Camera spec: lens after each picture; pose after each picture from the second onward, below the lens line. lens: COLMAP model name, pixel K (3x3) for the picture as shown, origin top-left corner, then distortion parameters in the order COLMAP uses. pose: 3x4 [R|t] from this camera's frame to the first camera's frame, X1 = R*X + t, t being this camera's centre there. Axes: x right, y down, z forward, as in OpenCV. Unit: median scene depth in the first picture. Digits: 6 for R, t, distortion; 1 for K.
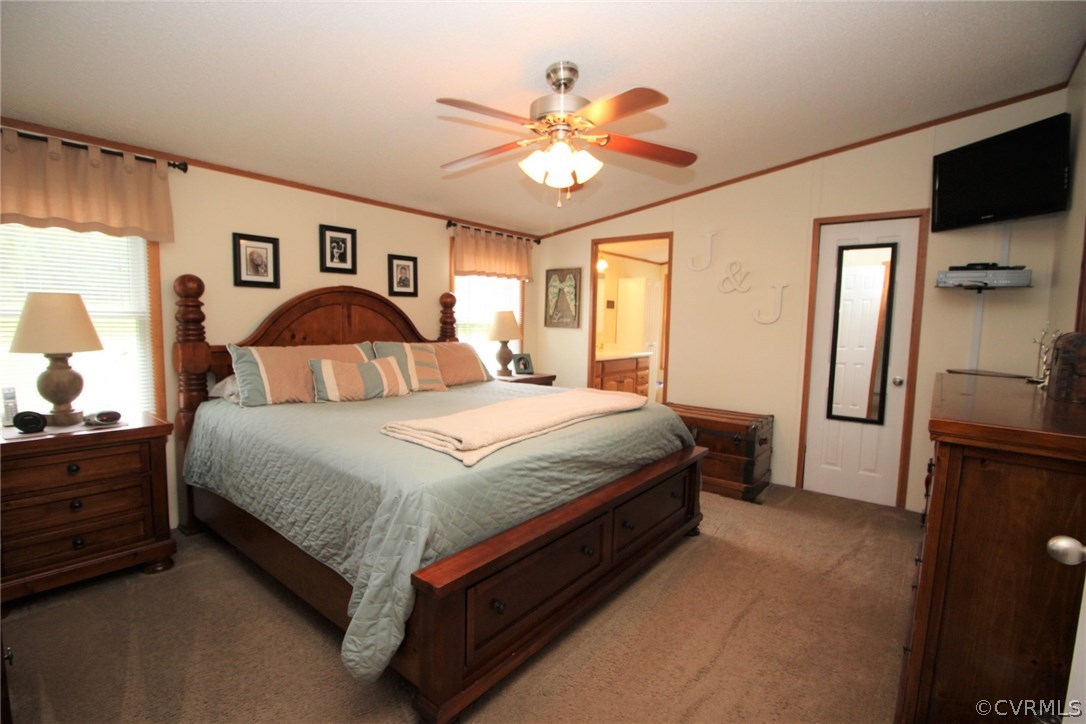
lens RADIAL K [[505.0, 0, 535.5], [0, 505.0, 363.3], [0, 0, 1]] dist [-0.000584, -0.013284]
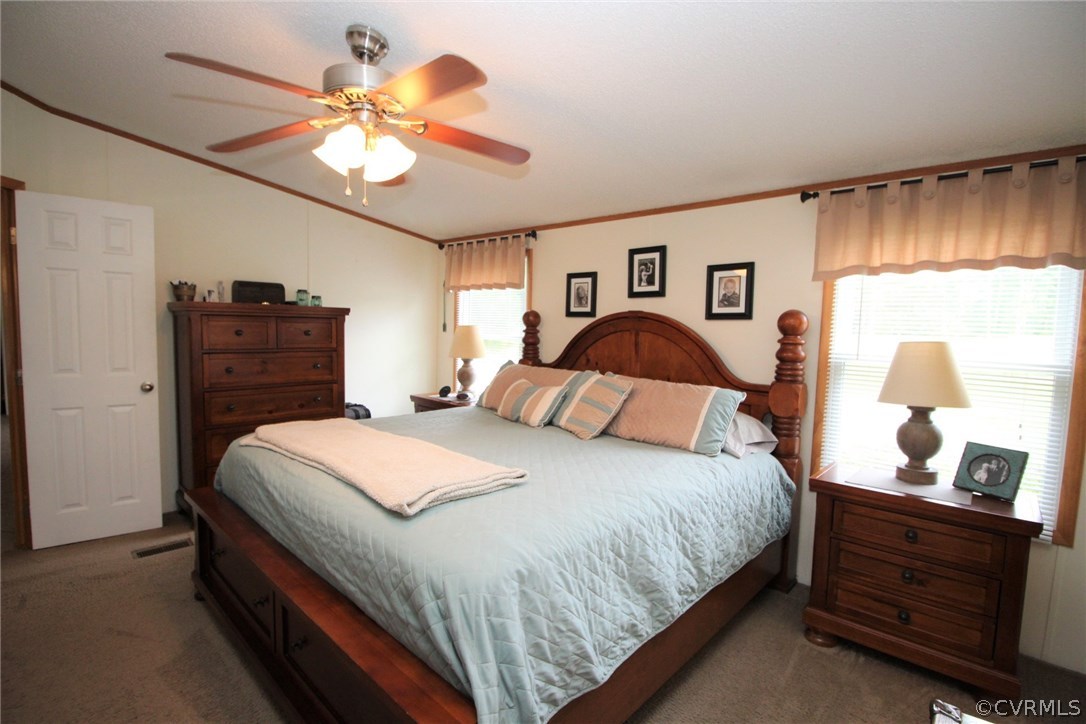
lens RADIAL K [[505.0, 0, 535.5], [0, 505.0, 363.3], [0, 0, 1]] dist [-0.000584, -0.013284]
pose [[-0.087372, 0.042671, -0.995261, 0.553364], [-0.125955, 0.990591, 0.053528, -0.084373], [0.988181, 0.130035, -0.081176, 0.900322]]
